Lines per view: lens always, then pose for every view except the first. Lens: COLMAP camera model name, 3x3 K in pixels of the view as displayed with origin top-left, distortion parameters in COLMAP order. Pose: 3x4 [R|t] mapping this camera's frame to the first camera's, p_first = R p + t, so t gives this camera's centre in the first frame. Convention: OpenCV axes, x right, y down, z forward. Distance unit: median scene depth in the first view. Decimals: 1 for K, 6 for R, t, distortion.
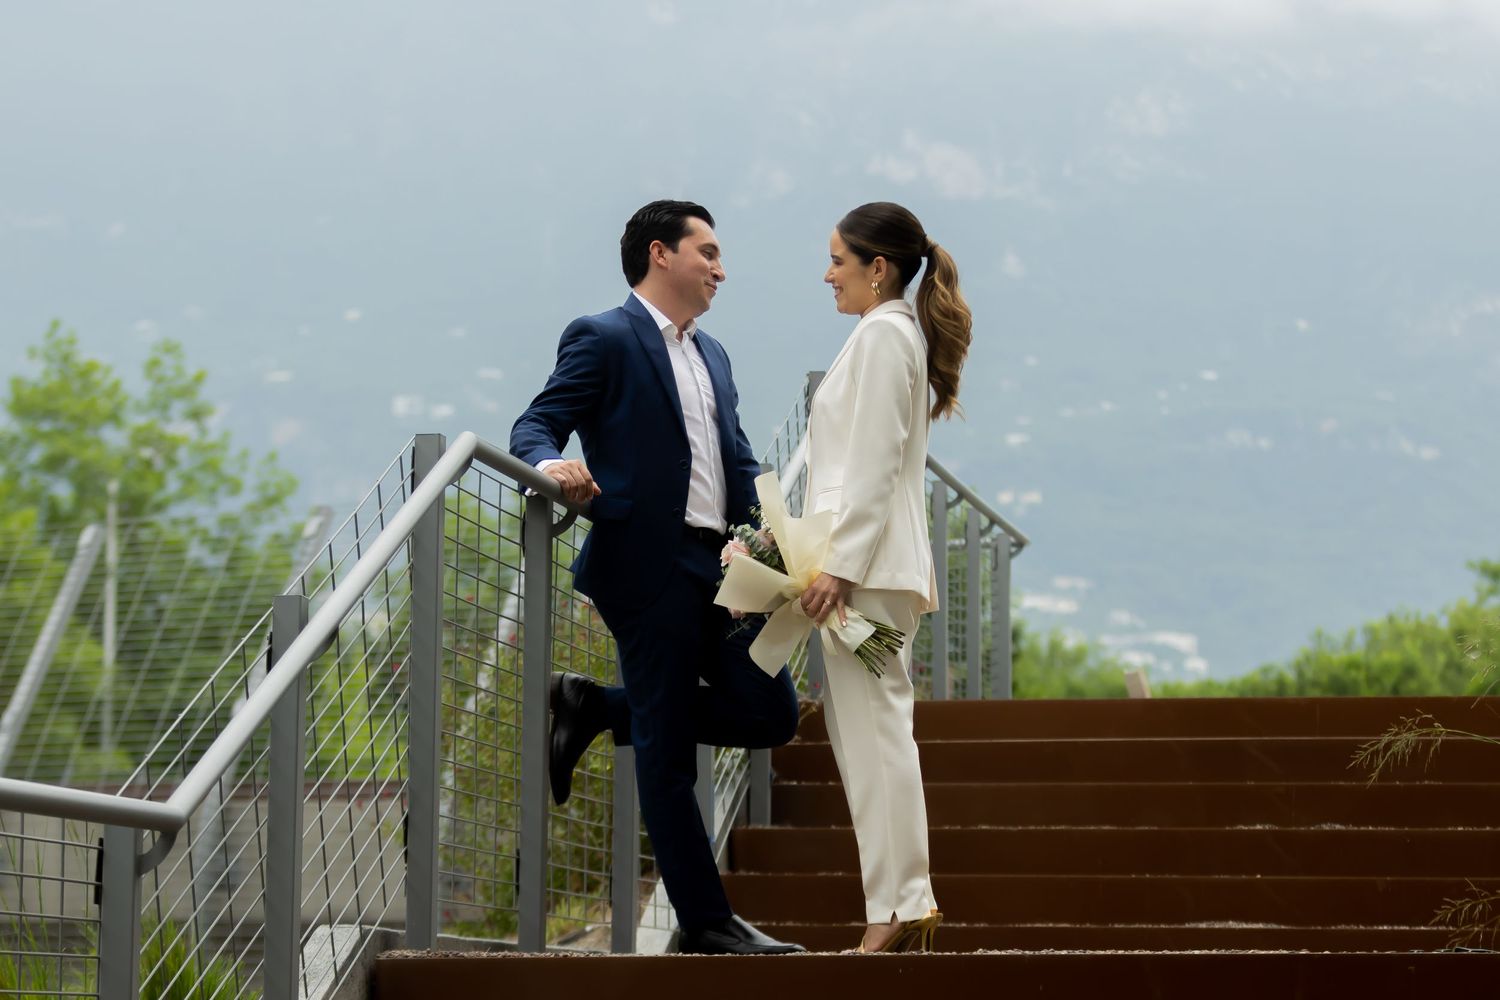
lens RADIAL K [[4869.0, 0, 750.0], [0, 4869.0, 500.0], [0, 0, 1]] dist [0.020209, 1.646738]
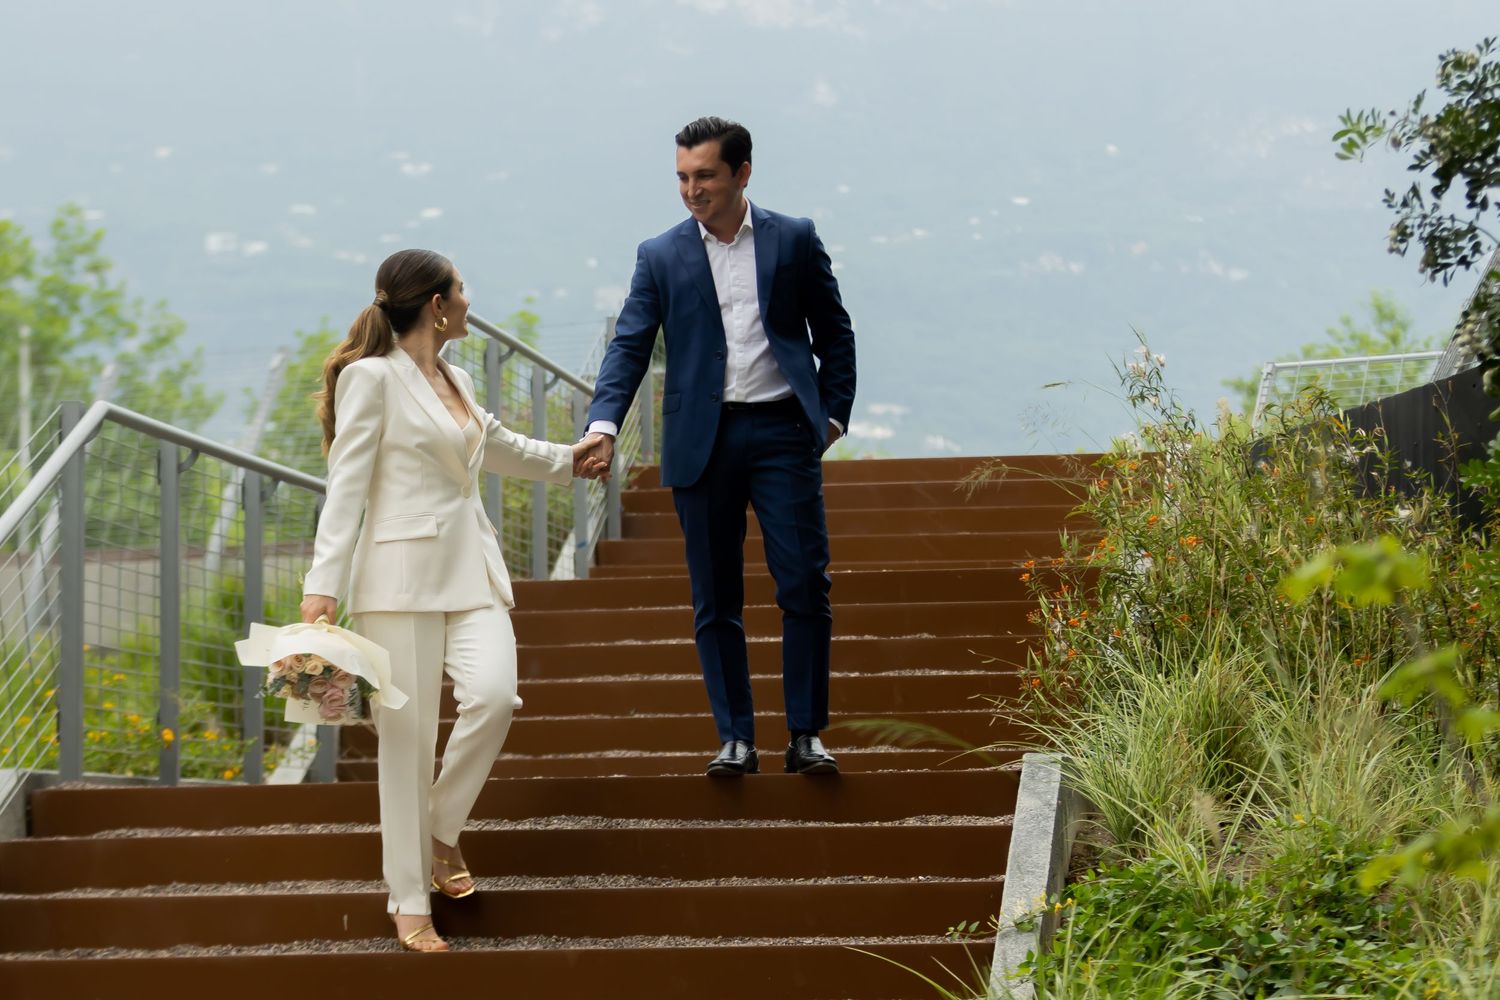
lens RADIAL K [[4869.0, 0, 750.0], [0, 4869.0, 500.0], [0, 0, 1]] dist [0.020209, 1.646738]
pose [[0.999164, -0.016632, 0.037356, -0.003296], [0.015320, 0.999266, 0.035122, -0.000676], [-0.037913, -0.034520, 0.998685, -0.156721]]
